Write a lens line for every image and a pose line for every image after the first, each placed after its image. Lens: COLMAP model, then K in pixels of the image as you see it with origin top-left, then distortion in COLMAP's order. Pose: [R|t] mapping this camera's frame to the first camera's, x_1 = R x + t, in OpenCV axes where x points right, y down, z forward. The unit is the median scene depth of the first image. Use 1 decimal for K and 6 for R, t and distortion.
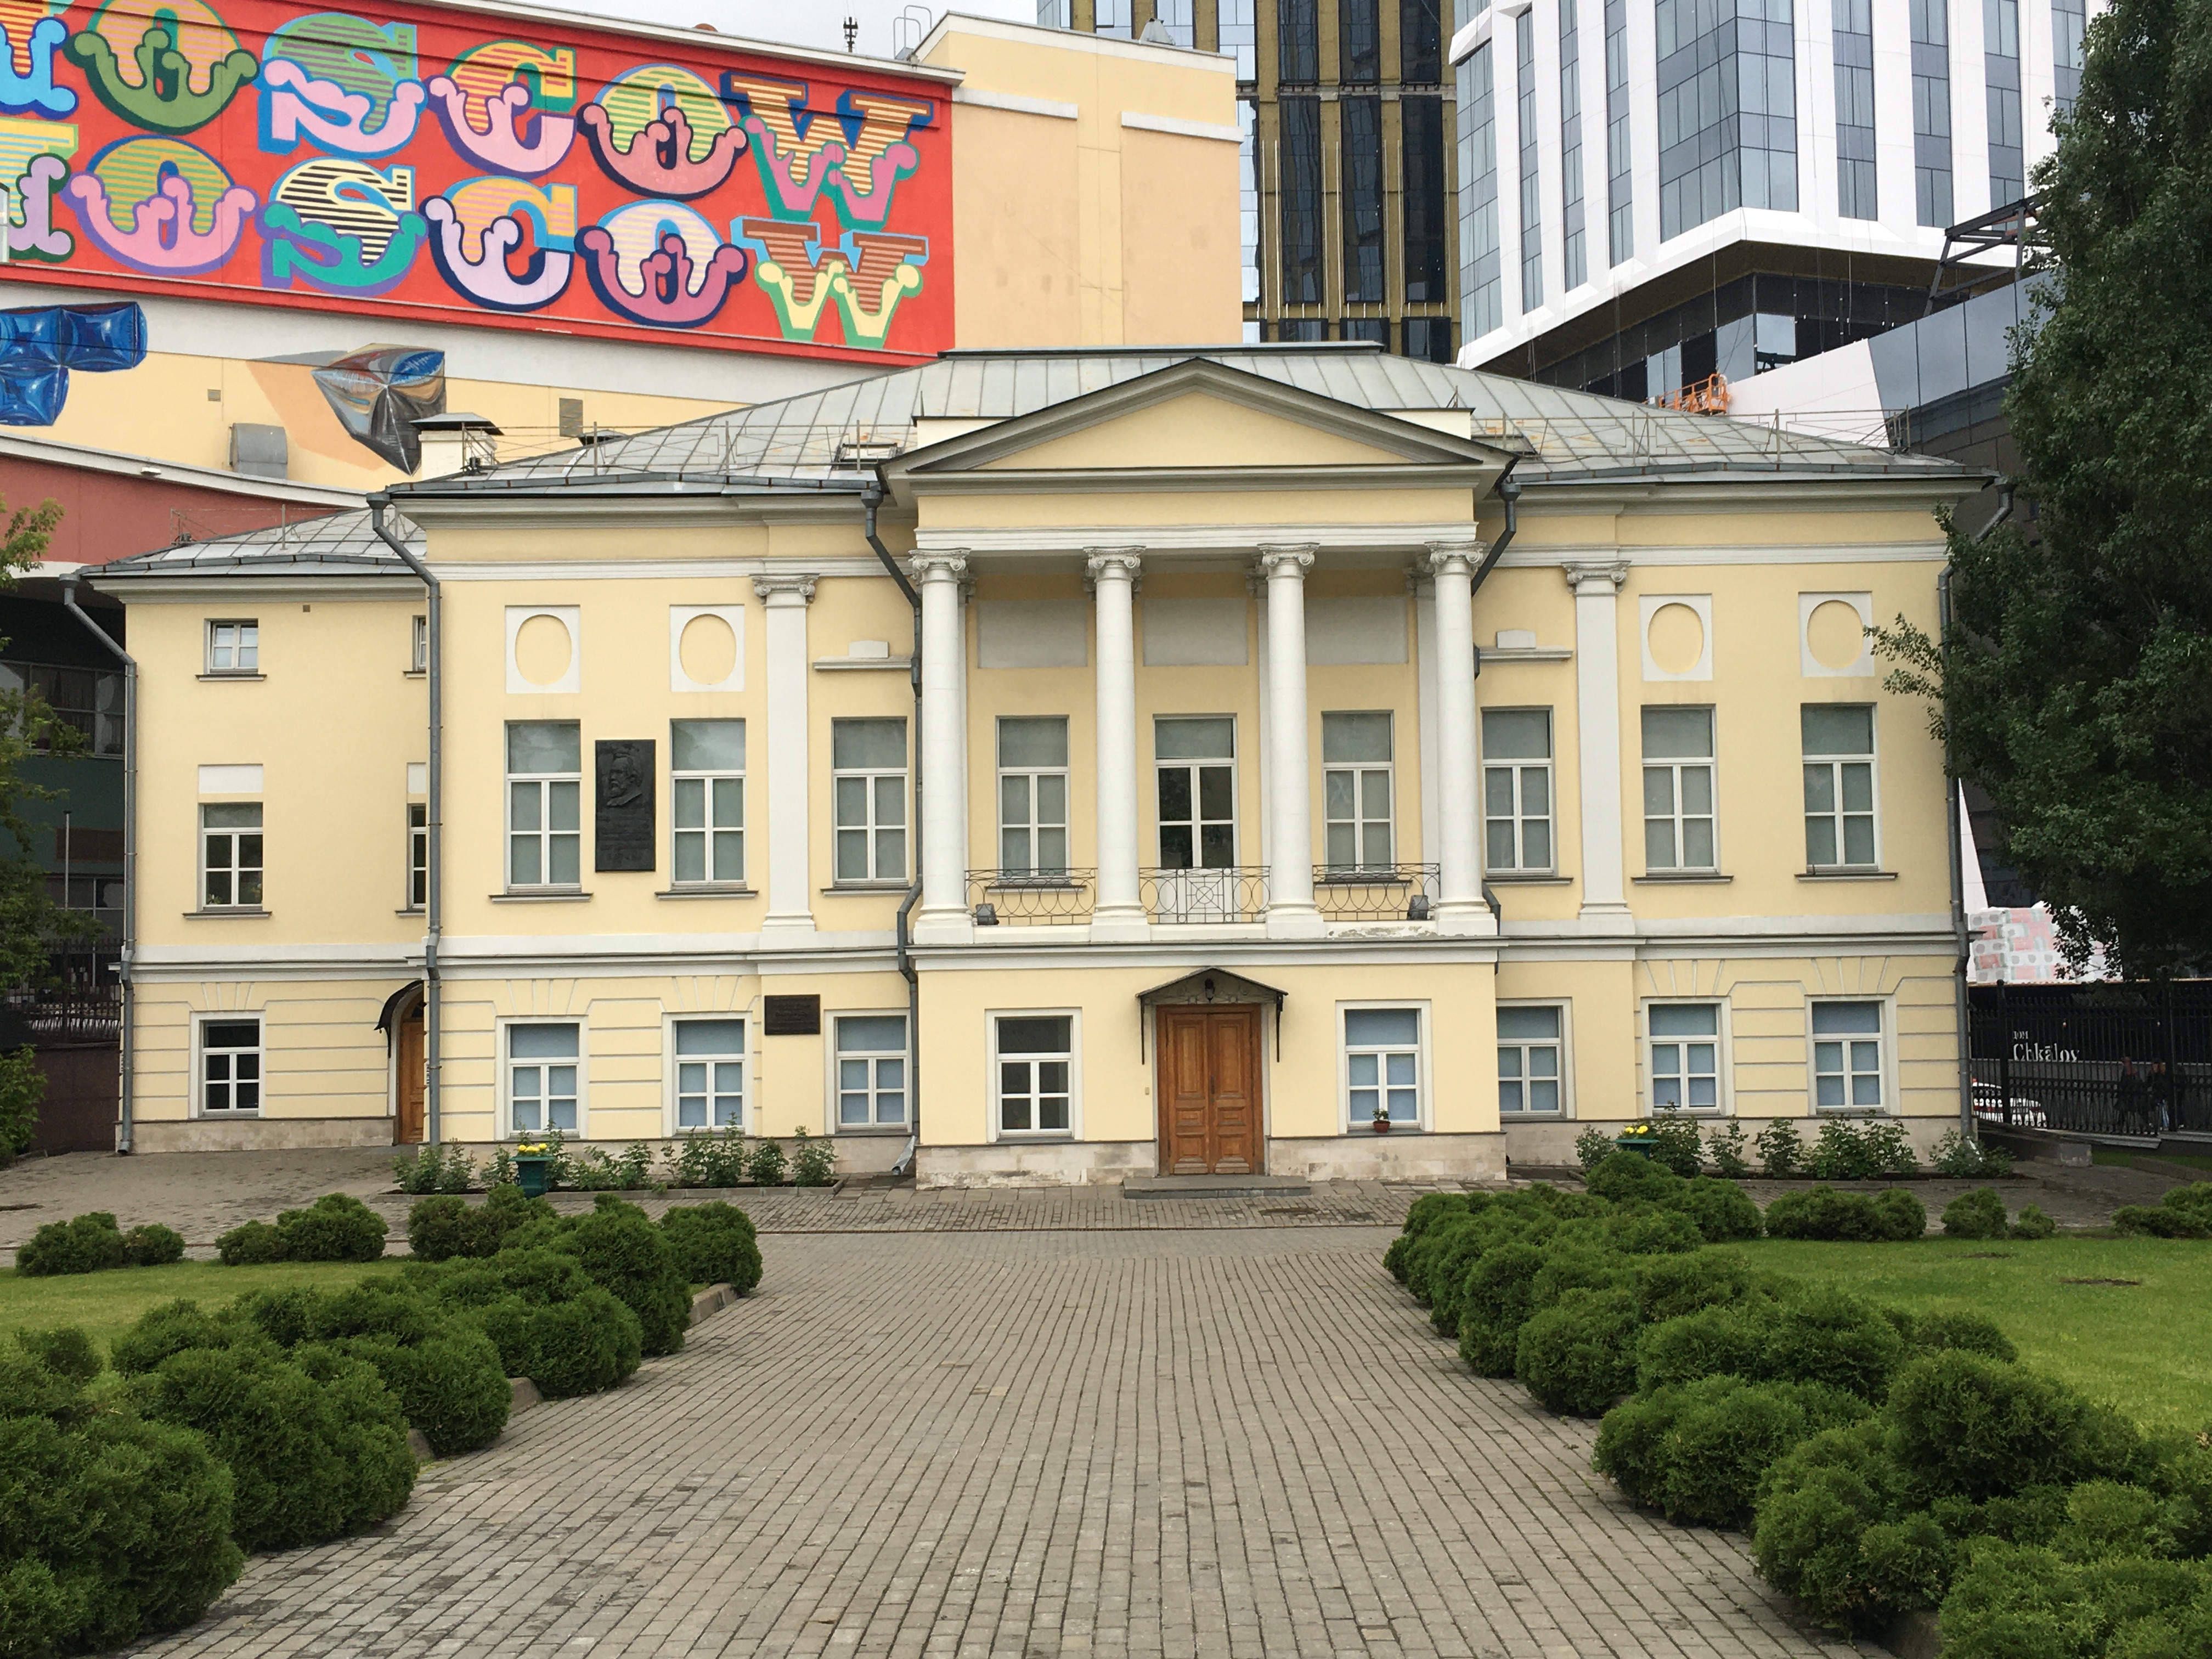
lens RADIAL K [[2303.4, 0, 1107.1], [0, 2303.4, 830.4], [0, 0, 1]] dist [0.041237, 0.000000]
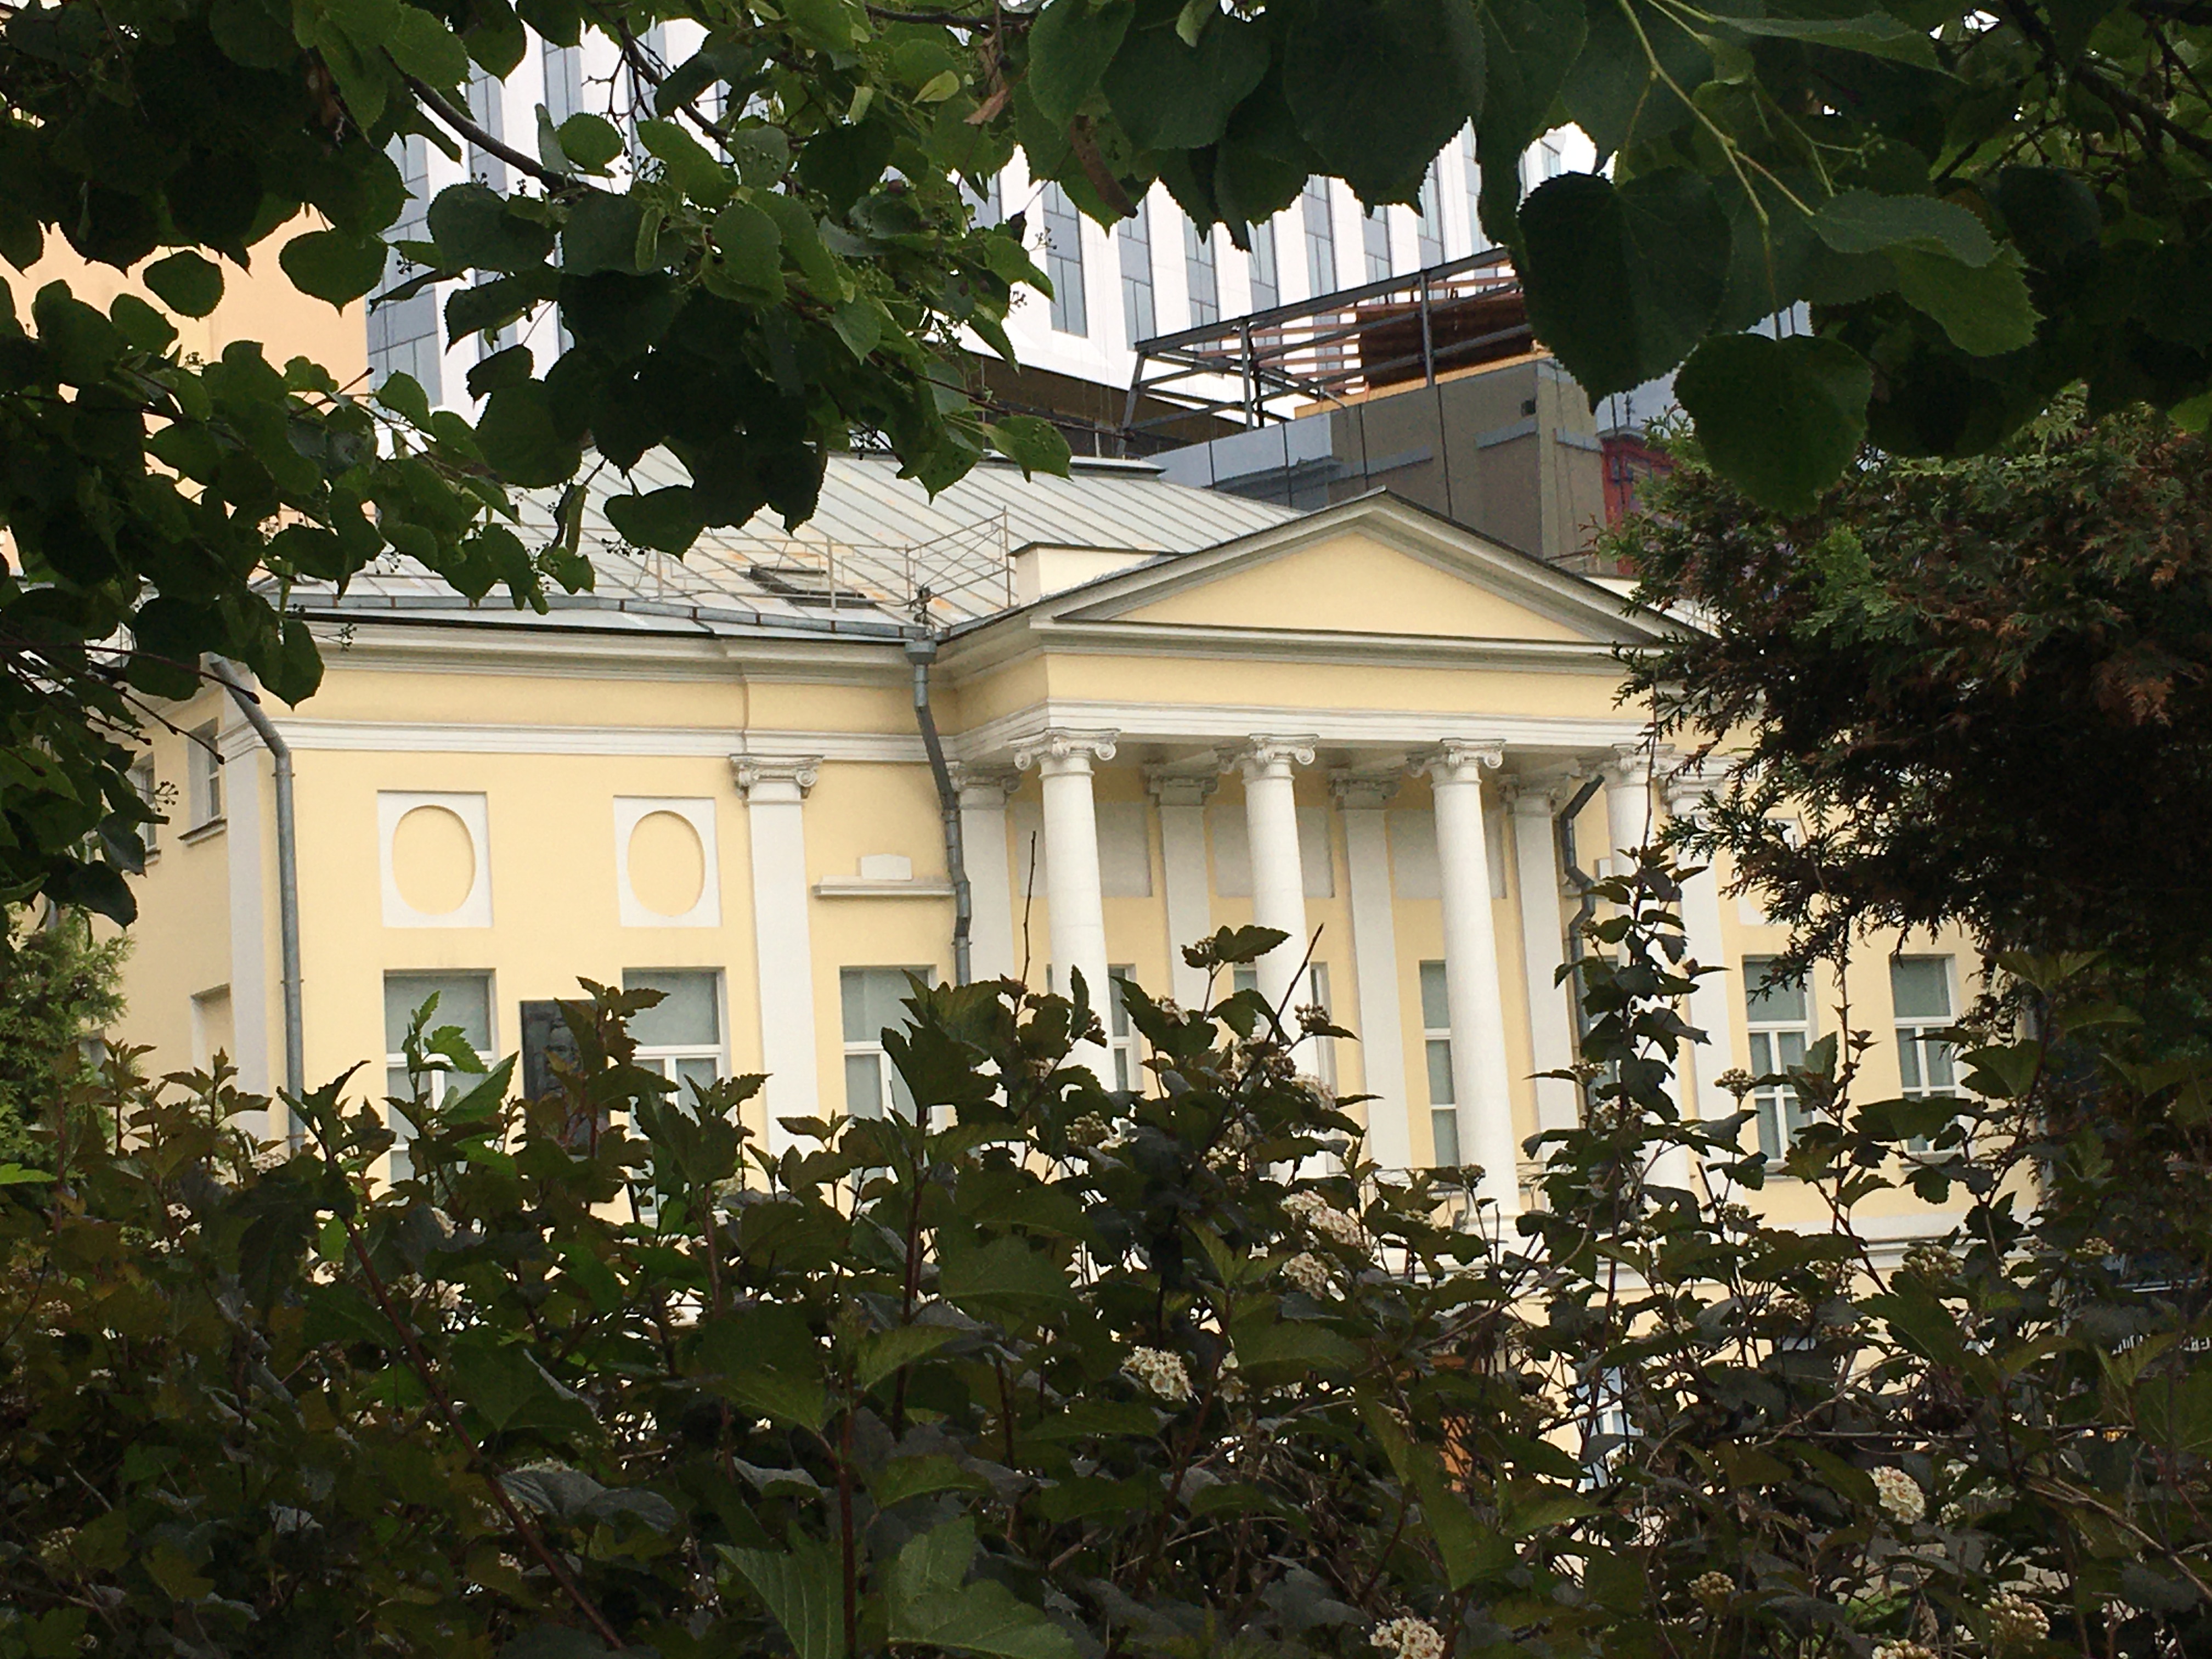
lens RADIAL K [[3549.3, 0, 1107.1], [0, 3549.3, 827.9], [0, 0, 1]] dist [0.006199, 0.000000]
pose [[0.838672, 0.020764, 0.544242, -0.620093], [0.029657, 0.996049, -0.083704, 0.000736], [-0.543830, 0.086341, 0.834742, 0.074248]]
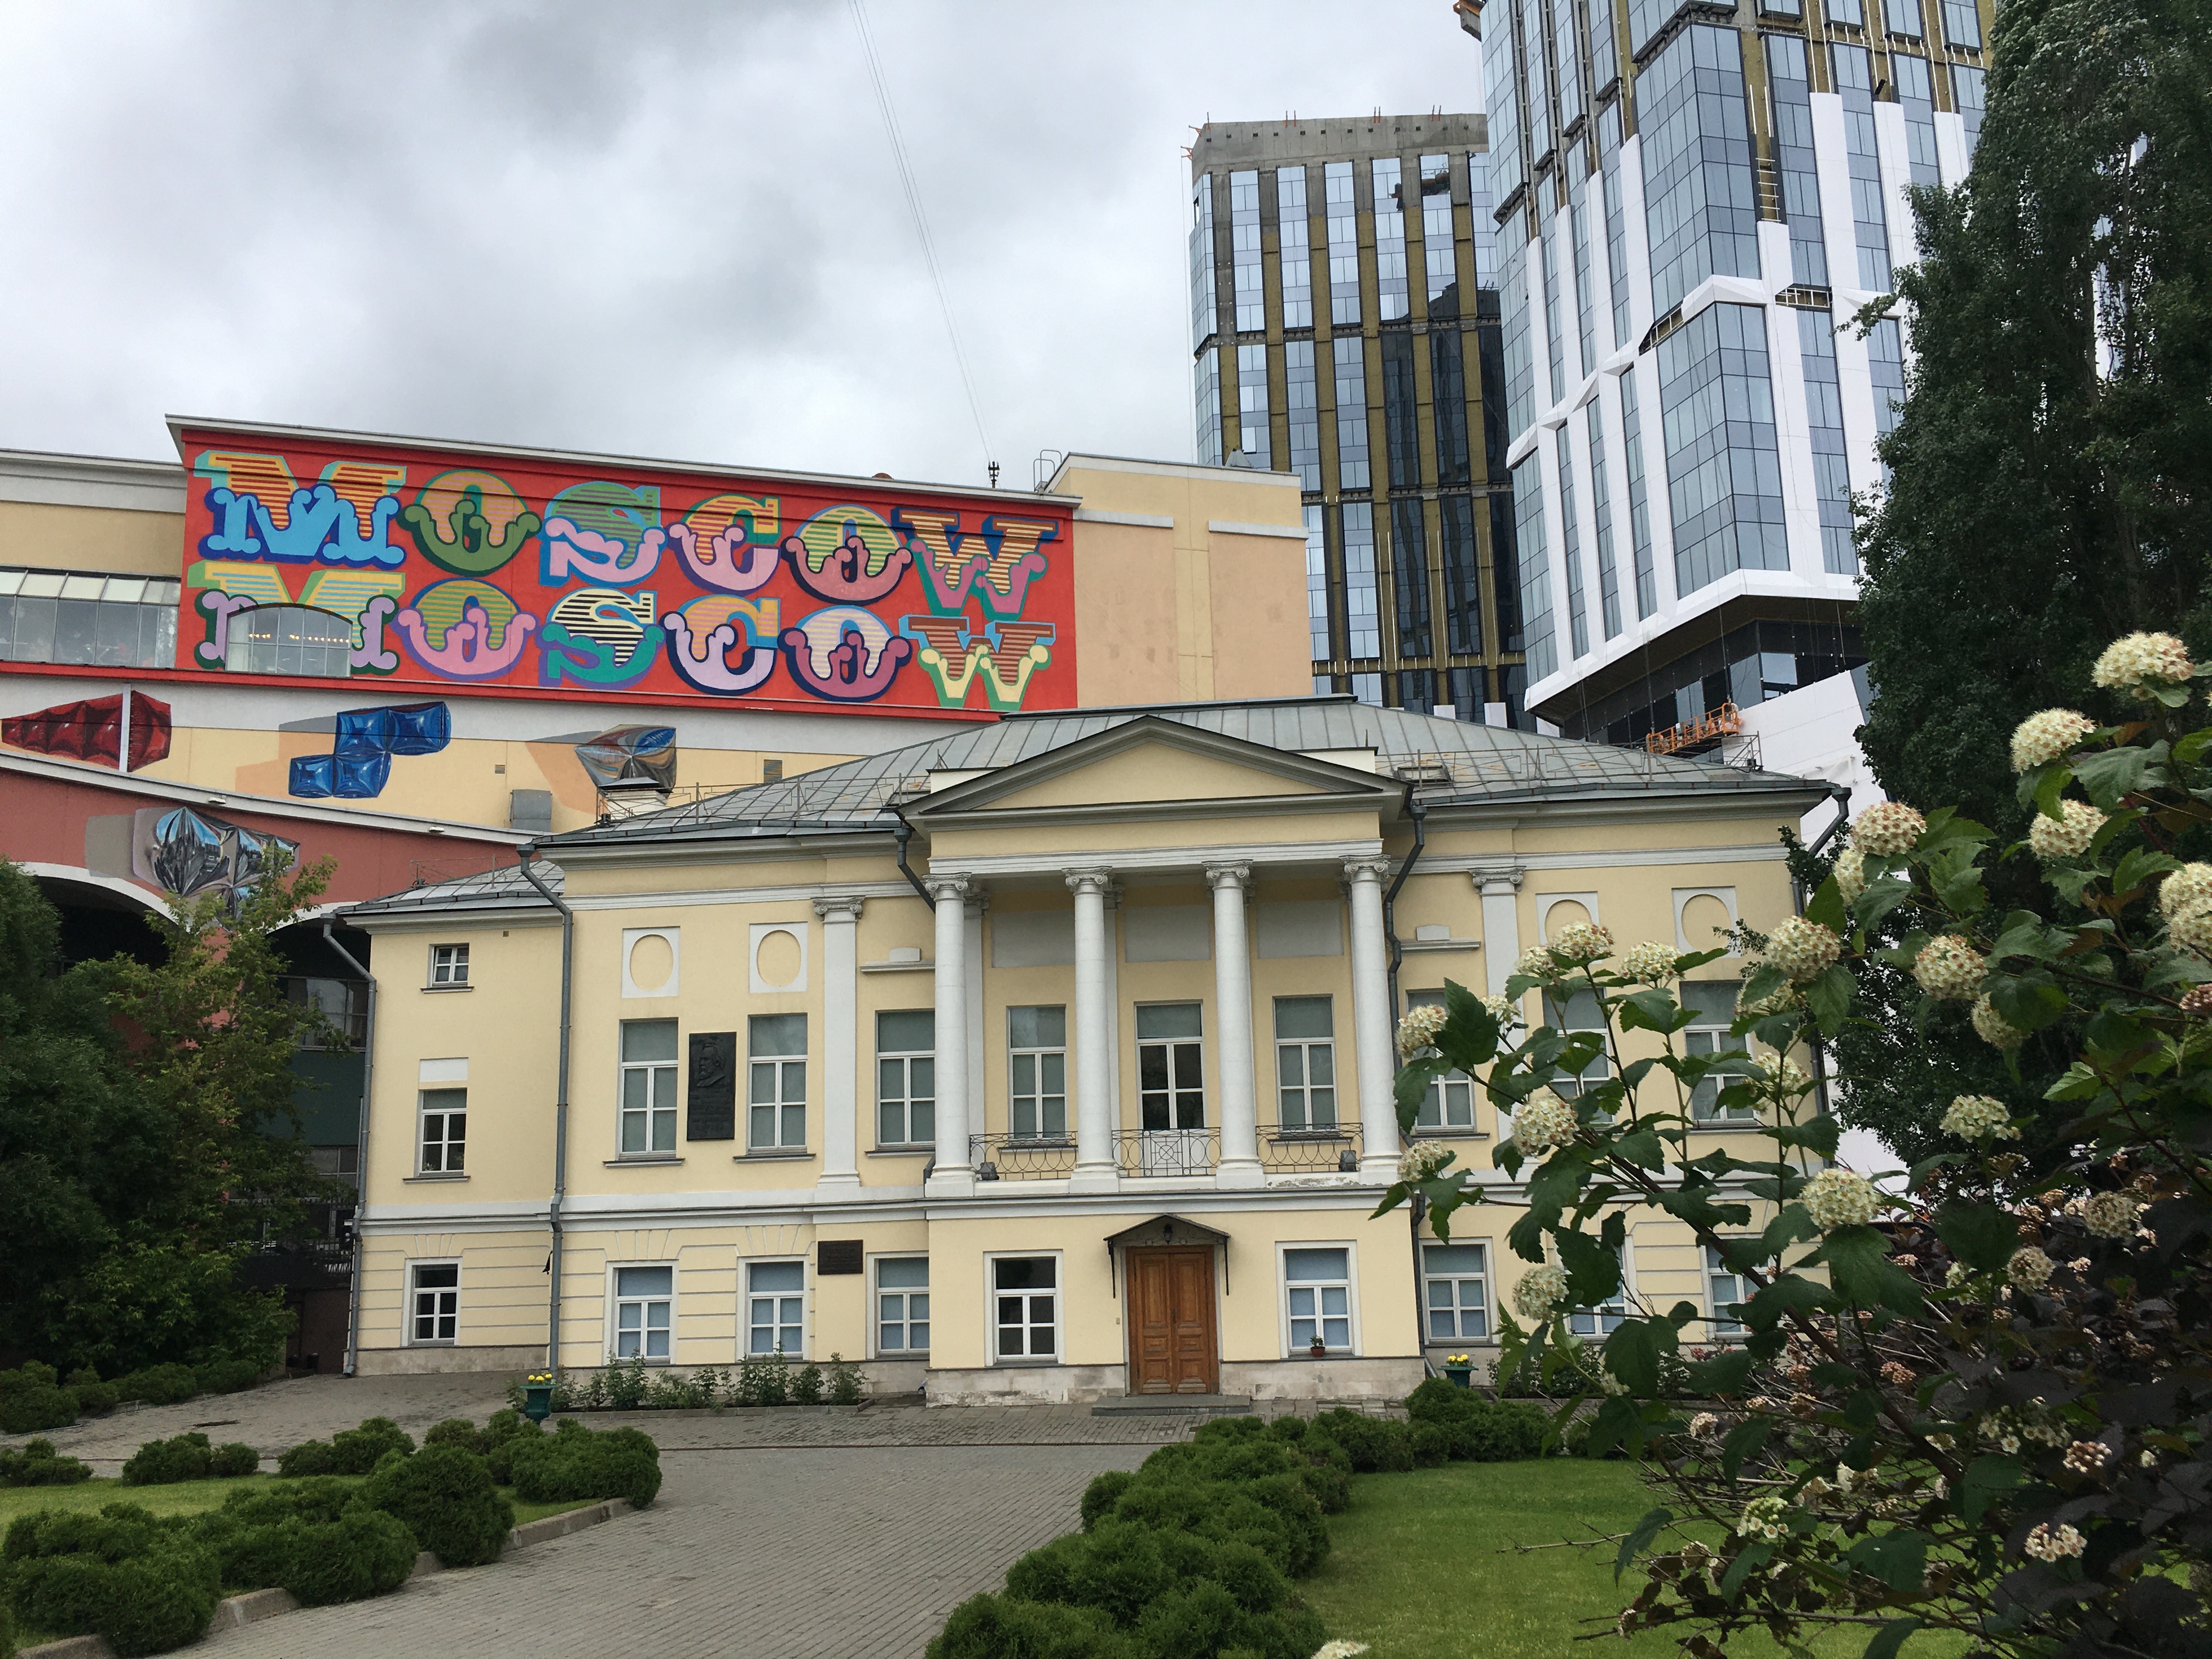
lens RADIAL K [[1873.3, 0, 1107.0], [0, 1873.3, 827.3], [0, 0, 1]] dist [0.055093, -0.046591]
pose [[0.993672, -0.033055, -0.107348, 0.114708], [0.017909, 0.990116, -0.139102, -0.004116], [0.110885, 0.136299, 0.984443, 0.007741]]
